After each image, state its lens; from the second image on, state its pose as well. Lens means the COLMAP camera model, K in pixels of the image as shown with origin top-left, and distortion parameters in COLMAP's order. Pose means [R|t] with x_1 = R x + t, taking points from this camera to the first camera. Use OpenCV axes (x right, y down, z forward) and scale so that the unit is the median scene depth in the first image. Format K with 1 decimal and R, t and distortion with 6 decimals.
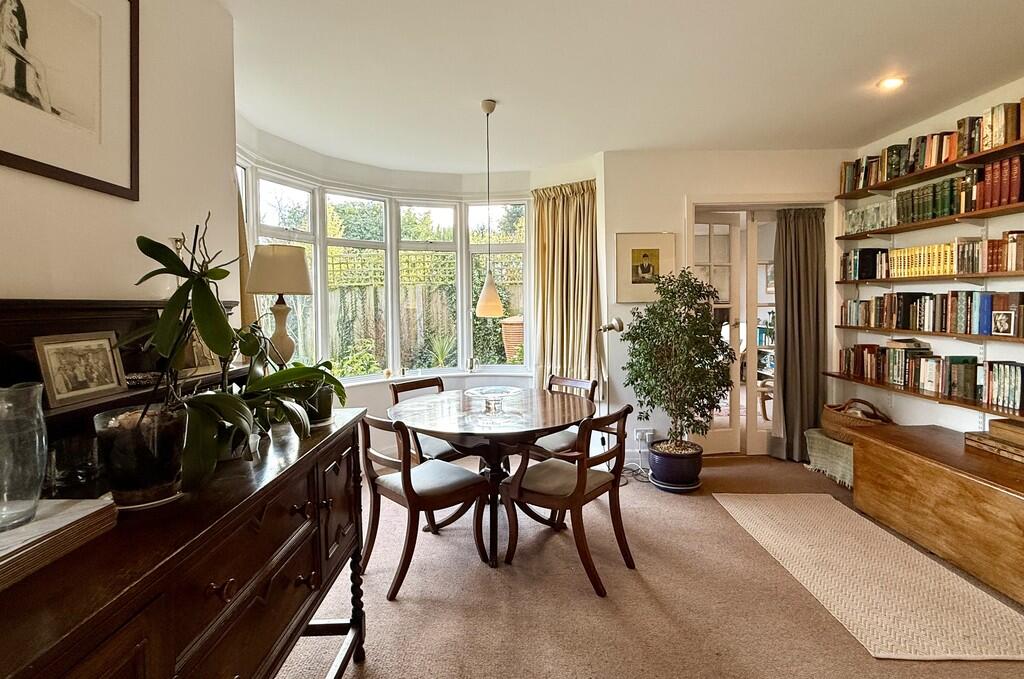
lens RADIAL K [[480.5, 0, 513.7], [0, 480.5, 314.0], [0, 0, 1]] dist [0.000994, -0.000504]
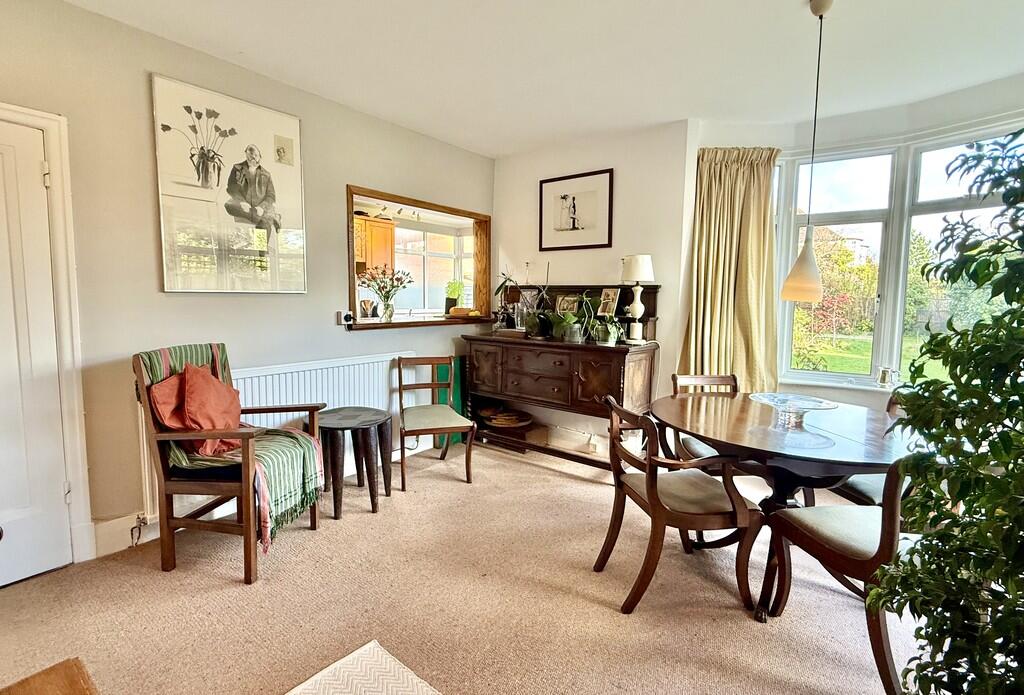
lens RADIAL K [[484.2, 0, 509.1], [0, 484.2, 344.4], [0, 0, 1]] dist [-0.002573, -0.000443]
pose [[-0.626802, 0.069324, -0.776088, 0.686330], [-0.034298, 0.992614, 0.116365, 0.000090], [0.778423, 0.099556, -0.619795, 0.940161]]
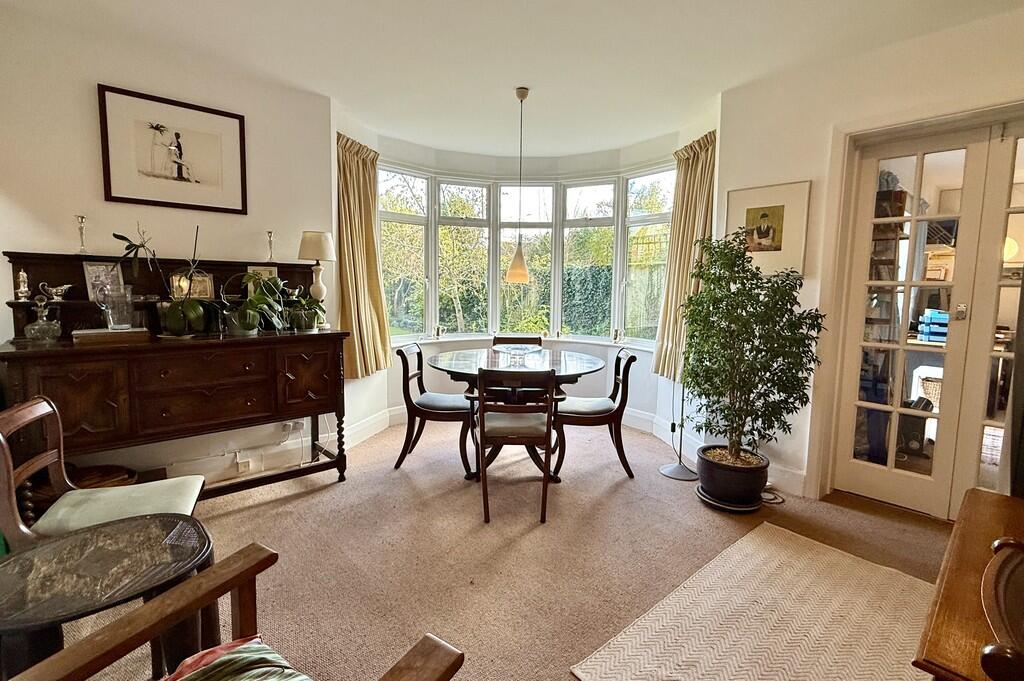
lens RADIAL K [[480.5, 0, 515.3], [0, 480.5, 330.8], [0, 0, 1]] dist [0.000994, -0.000504]
pose [[0.671135, 0.093203, -0.735453, 0.672621], [-0.041137, 0.995219, 0.088583, 0.015293], [0.740193, -0.029196, 0.671760, 0.183485]]
